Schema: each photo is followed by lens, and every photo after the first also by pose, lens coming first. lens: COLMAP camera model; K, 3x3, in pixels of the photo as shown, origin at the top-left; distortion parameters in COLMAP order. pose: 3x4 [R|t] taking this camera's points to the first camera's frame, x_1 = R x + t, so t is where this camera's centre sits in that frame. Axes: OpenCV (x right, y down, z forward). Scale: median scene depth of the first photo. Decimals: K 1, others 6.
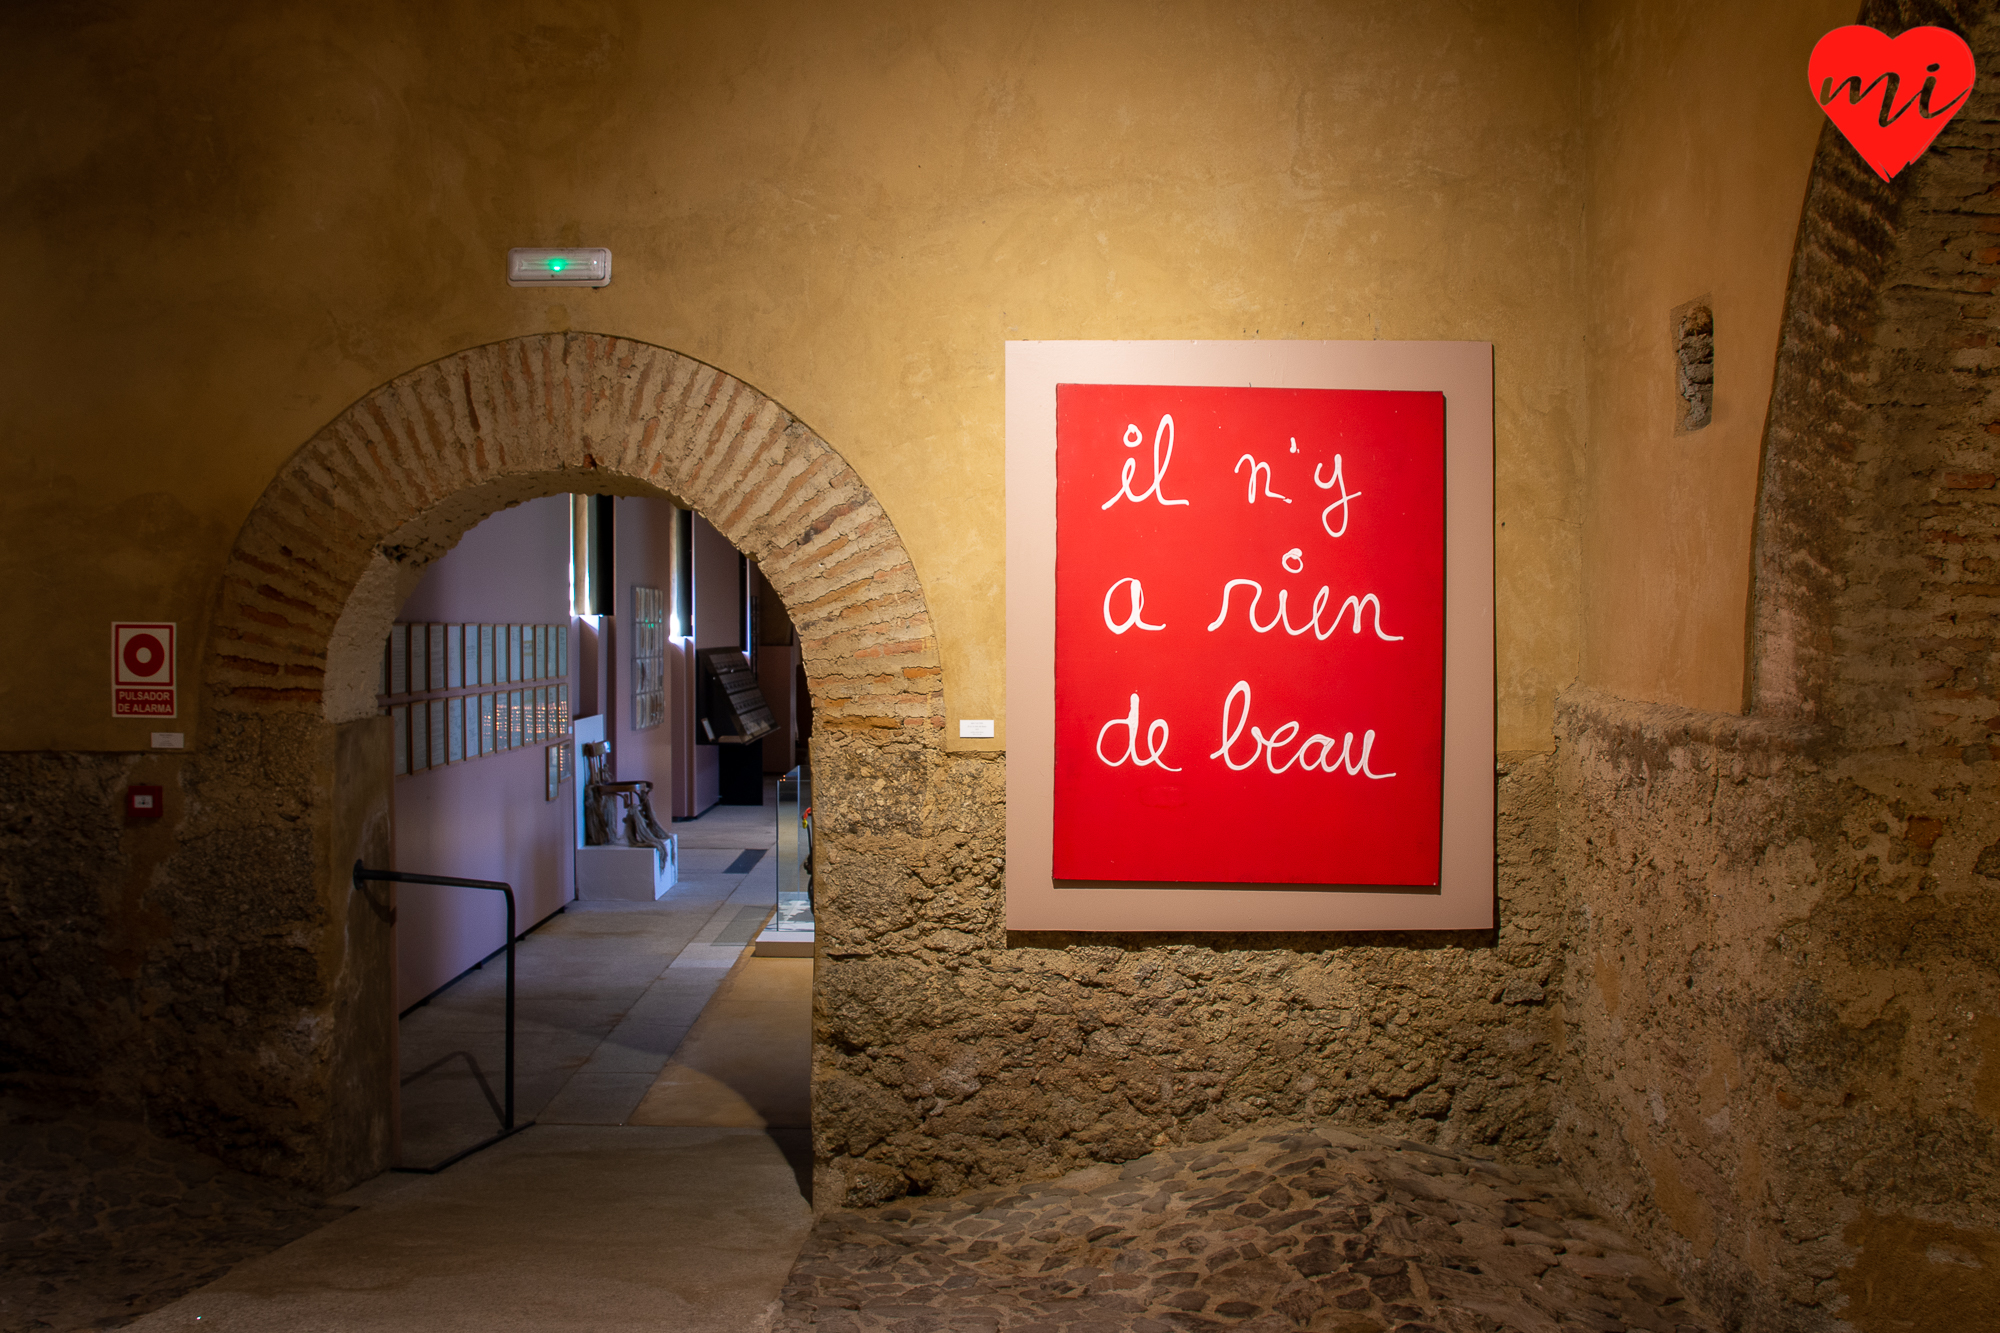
lens RADIAL K [[1541.2, 0, 987.6], [0, 1541.2, 678.1], [0, 0, 1]] dist [0.034345, -0.053943]
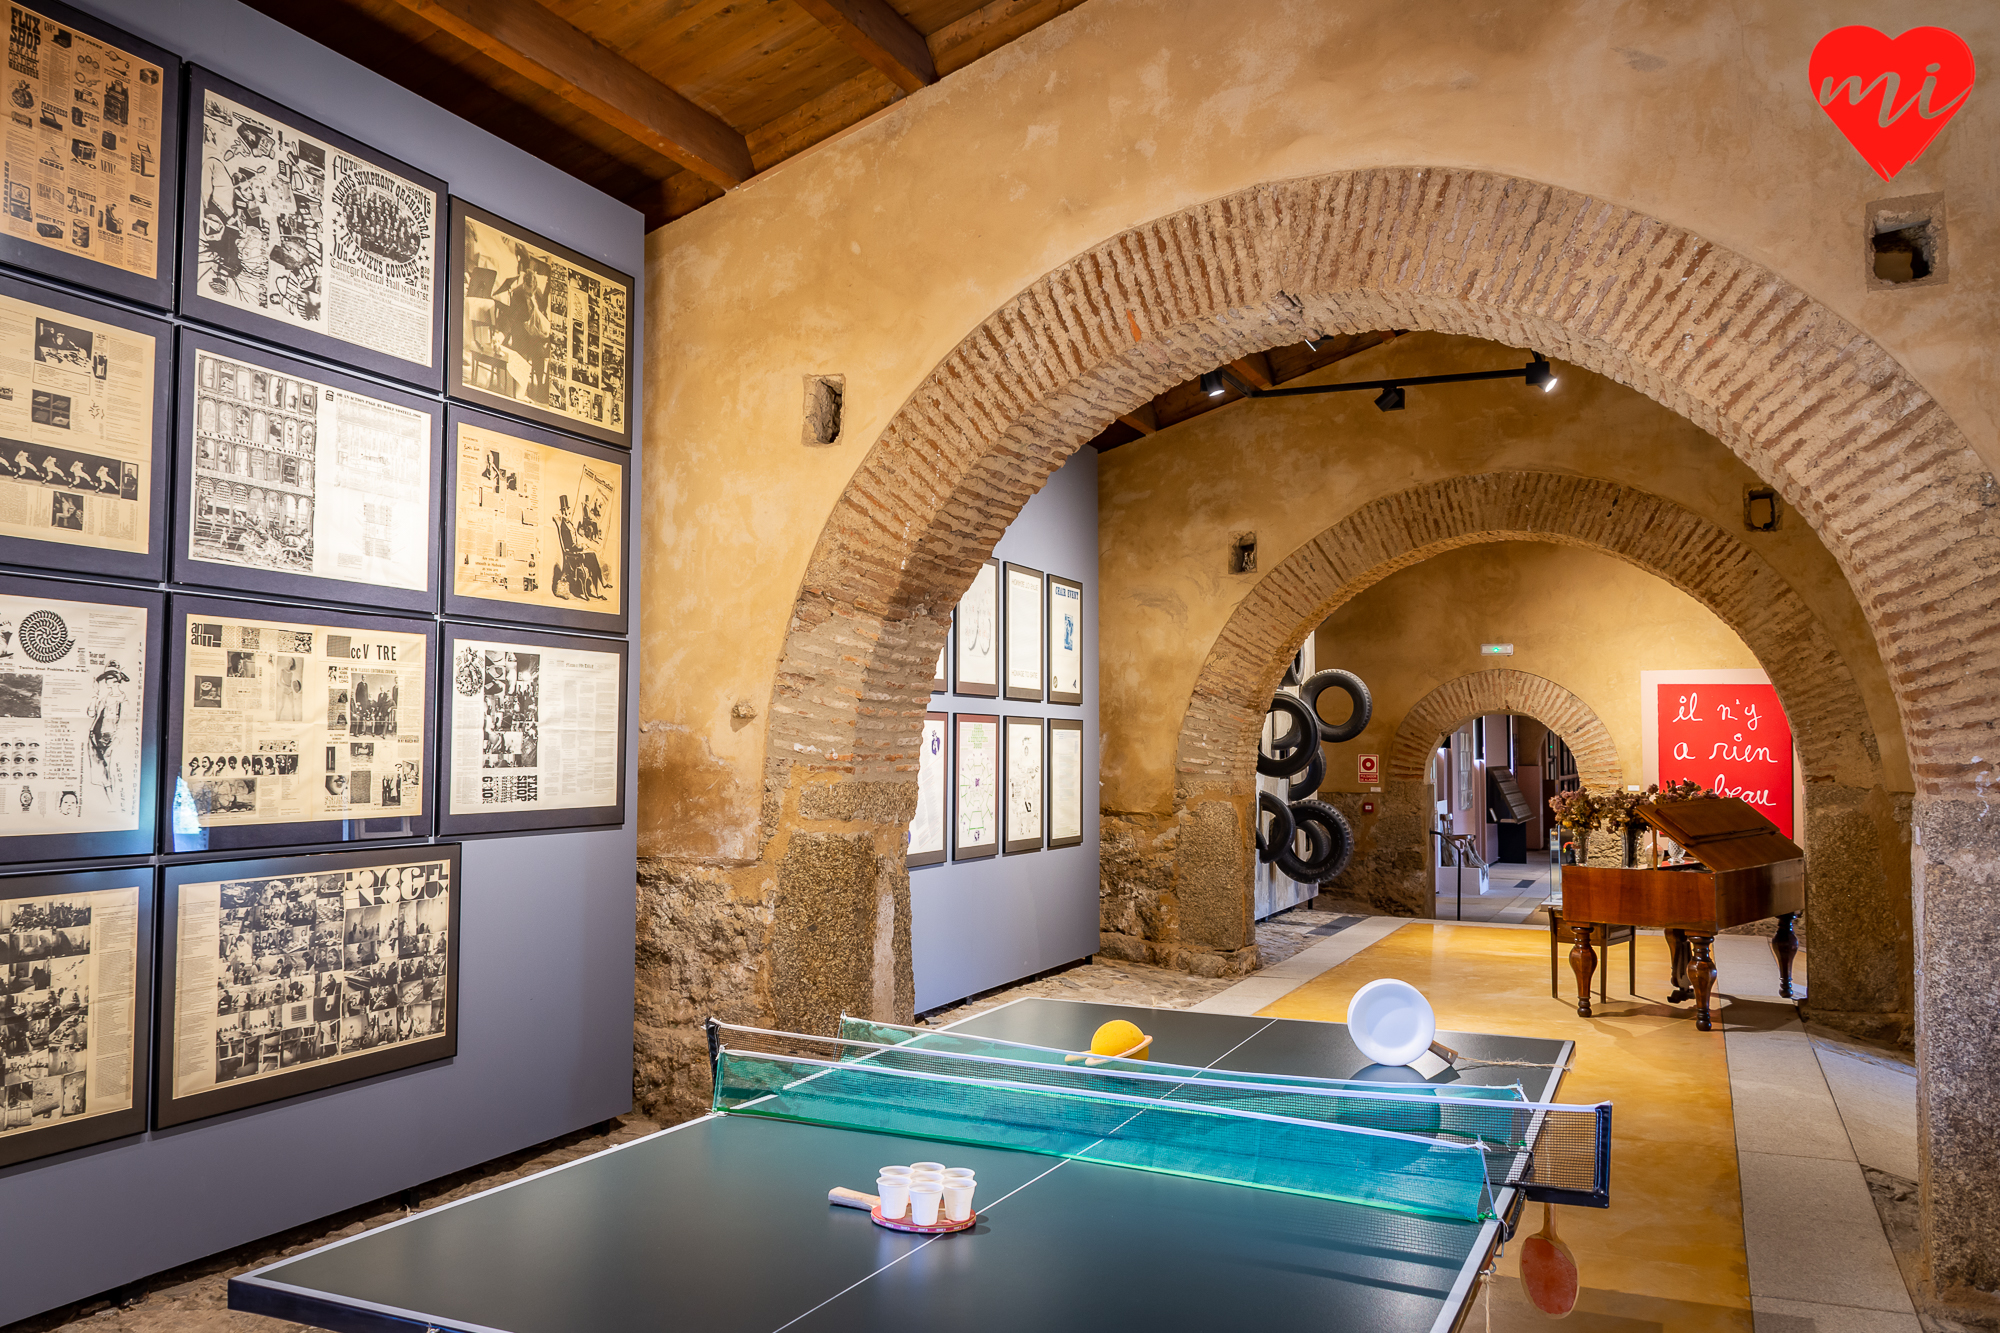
lens RADIAL K [[1541.2, 0, 987.6], [0, 1541.2, 678.1], [0, 0, 1]] dist [0.034345, -0.053943]
pose [[0.901808, -0.018418, -0.431744, 0.179258], [-0.016036, 0.996977, -0.076025, 0.071180], [0.431839, 0.075483, 0.898786, -2.563548]]
